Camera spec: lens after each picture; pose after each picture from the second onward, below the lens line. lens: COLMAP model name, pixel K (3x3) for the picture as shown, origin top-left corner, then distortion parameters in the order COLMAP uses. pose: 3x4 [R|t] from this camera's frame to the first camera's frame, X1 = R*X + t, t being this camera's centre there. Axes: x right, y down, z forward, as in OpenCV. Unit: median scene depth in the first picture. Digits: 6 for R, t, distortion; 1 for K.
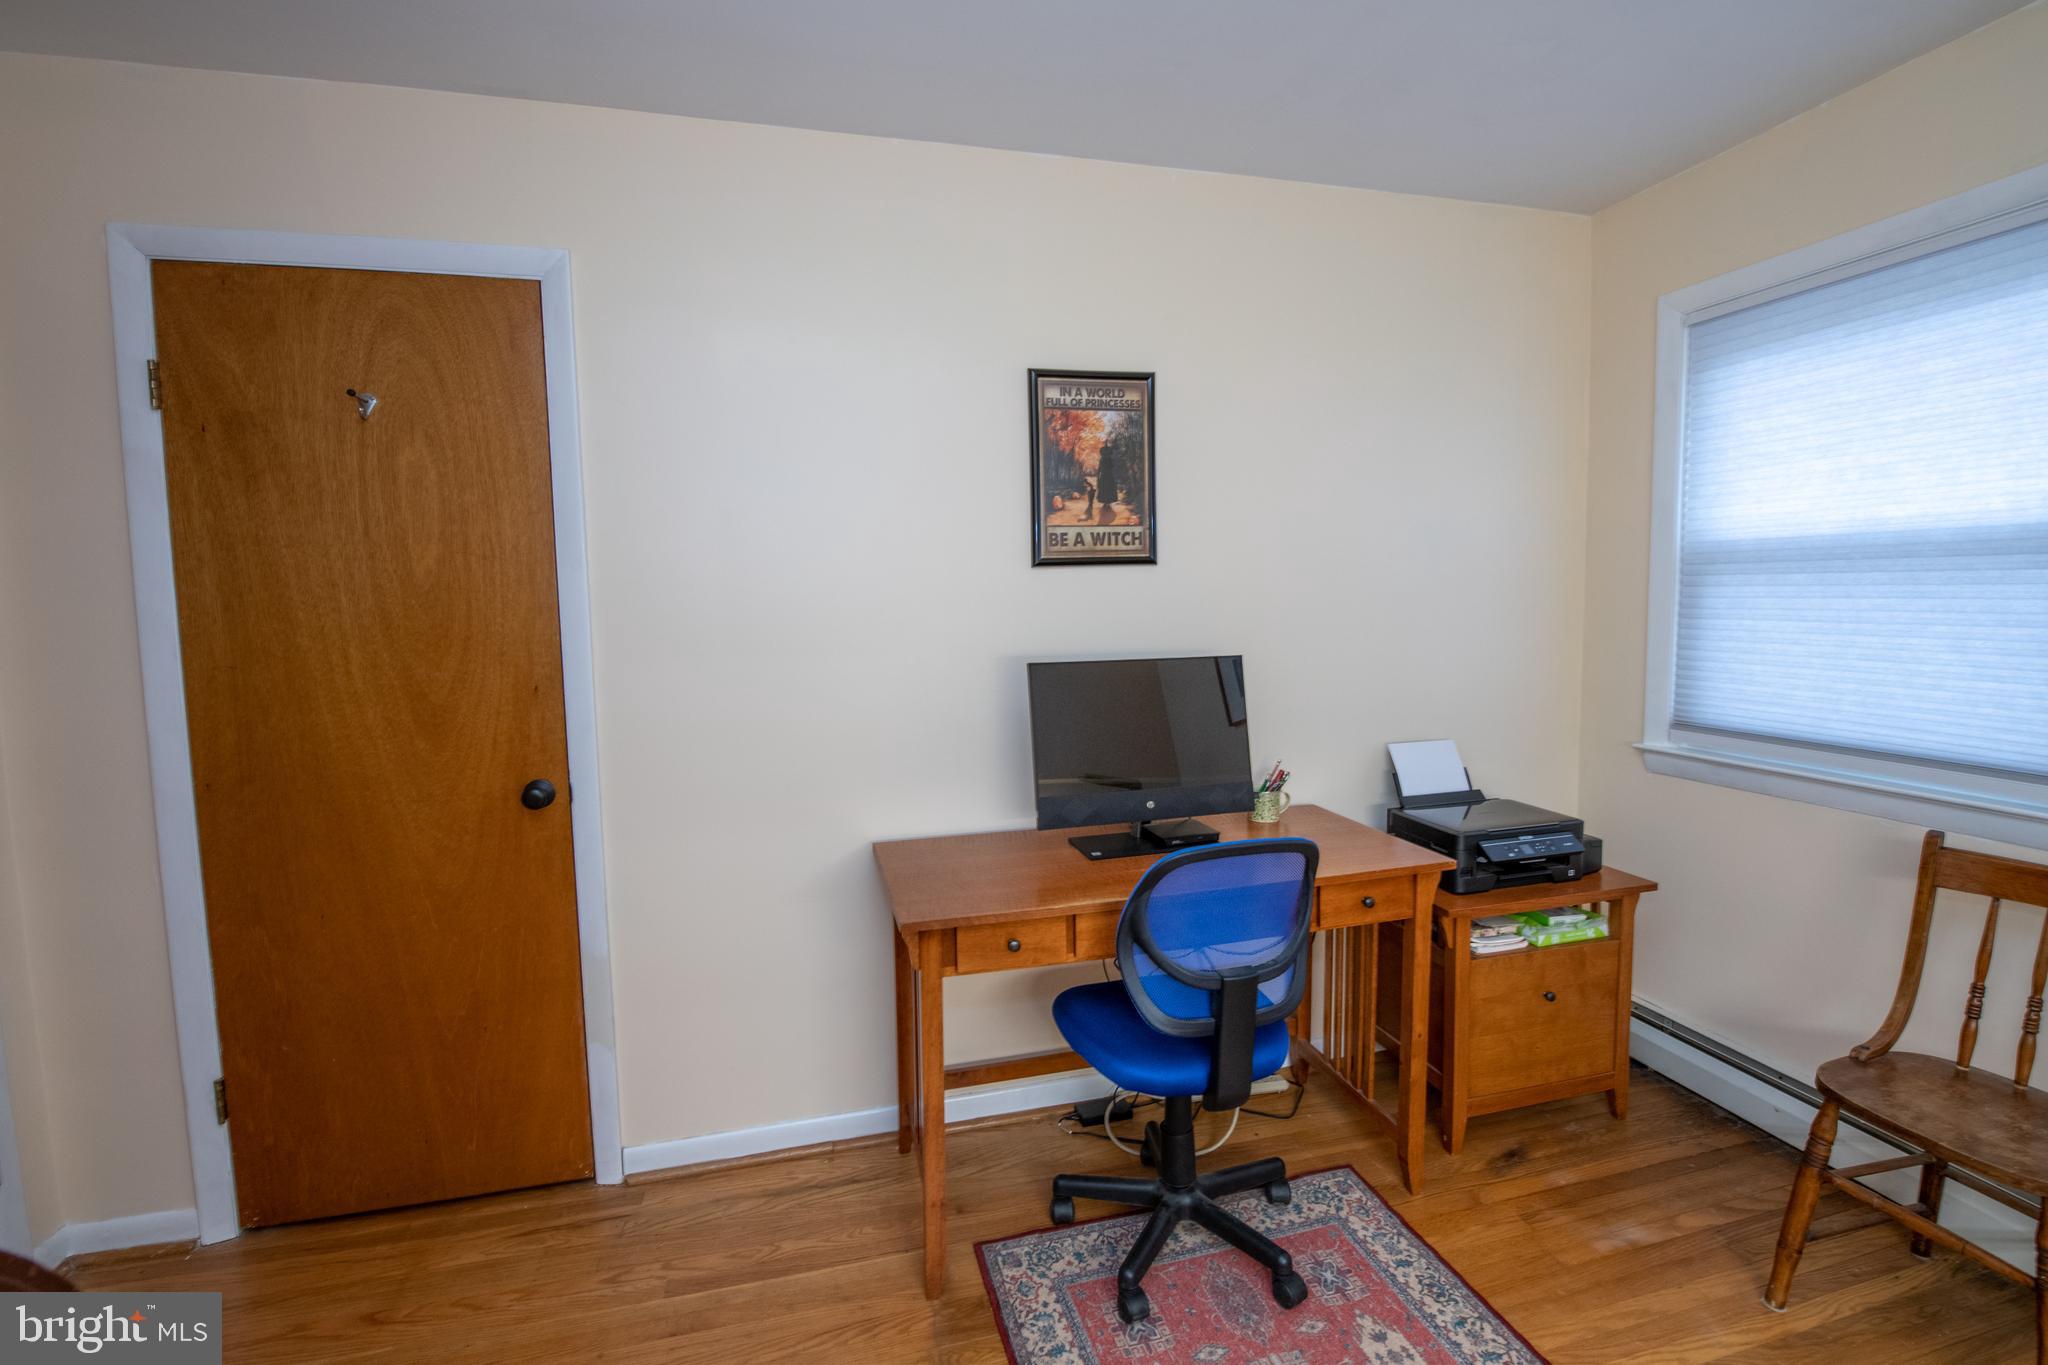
lens RADIAL K [[917.2, 0, 1019.9], [0, 917.2, 669.3], [0, 0, 1]] dist [-0.009562, -0.004488]
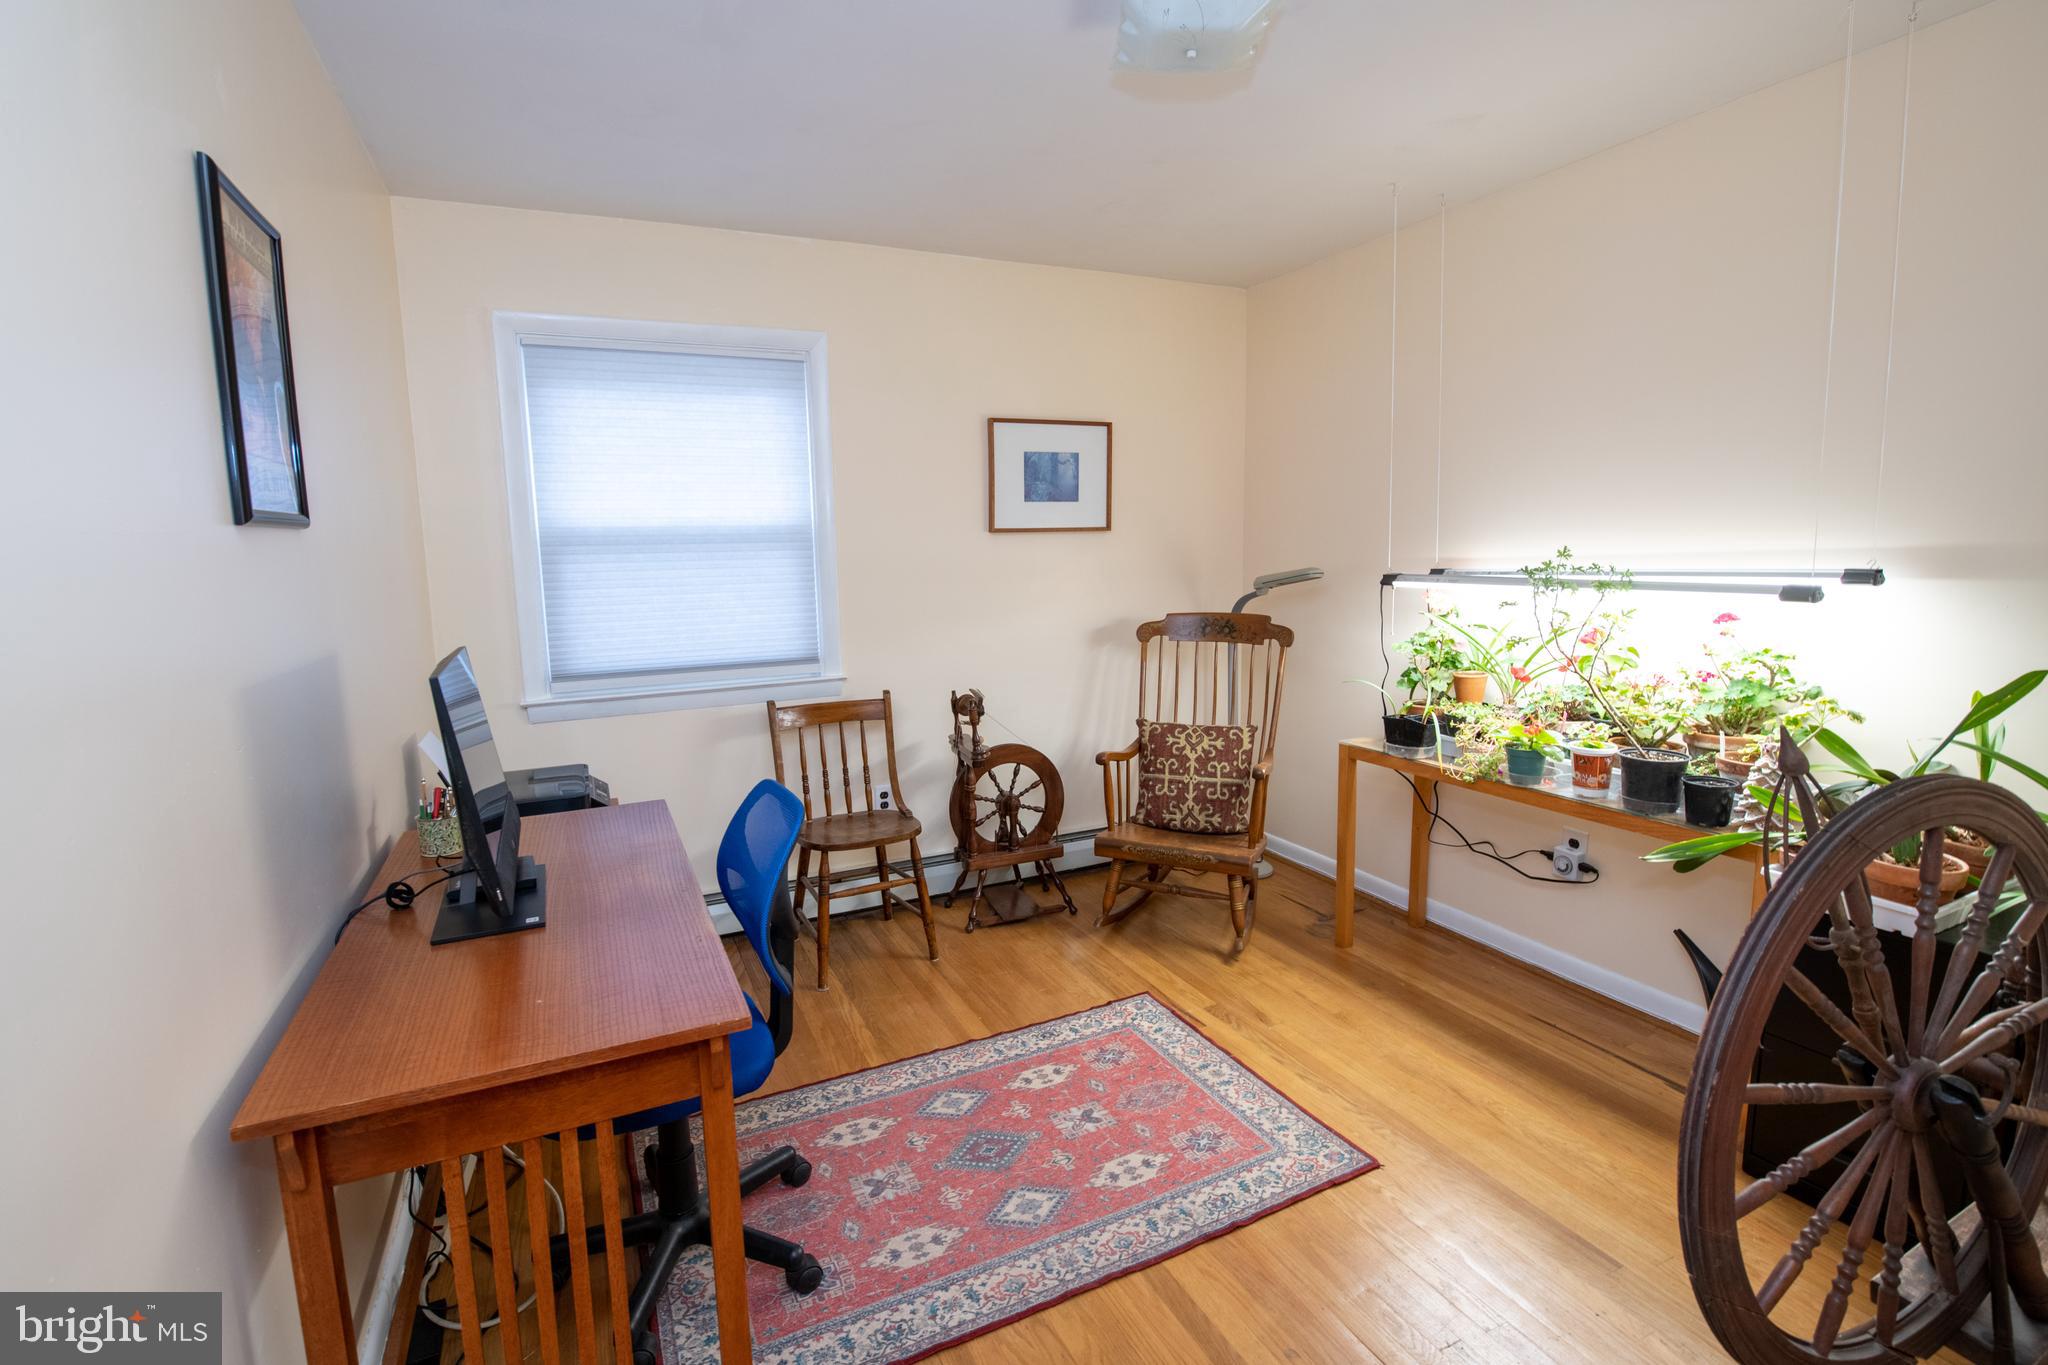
lens RADIAL K [[917.2, 0, 1019.9], [0, 917.2, 669.3], [0, 0, 1]] dist [-0.009562, -0.004488]
pose [[-0.189350, -0.110246, 0.975701, -0.668645], [0.101545, 0.986151, 0.131133, -0.054515], [-0.976645, 0.123907, -0.175532, 0.697608]]
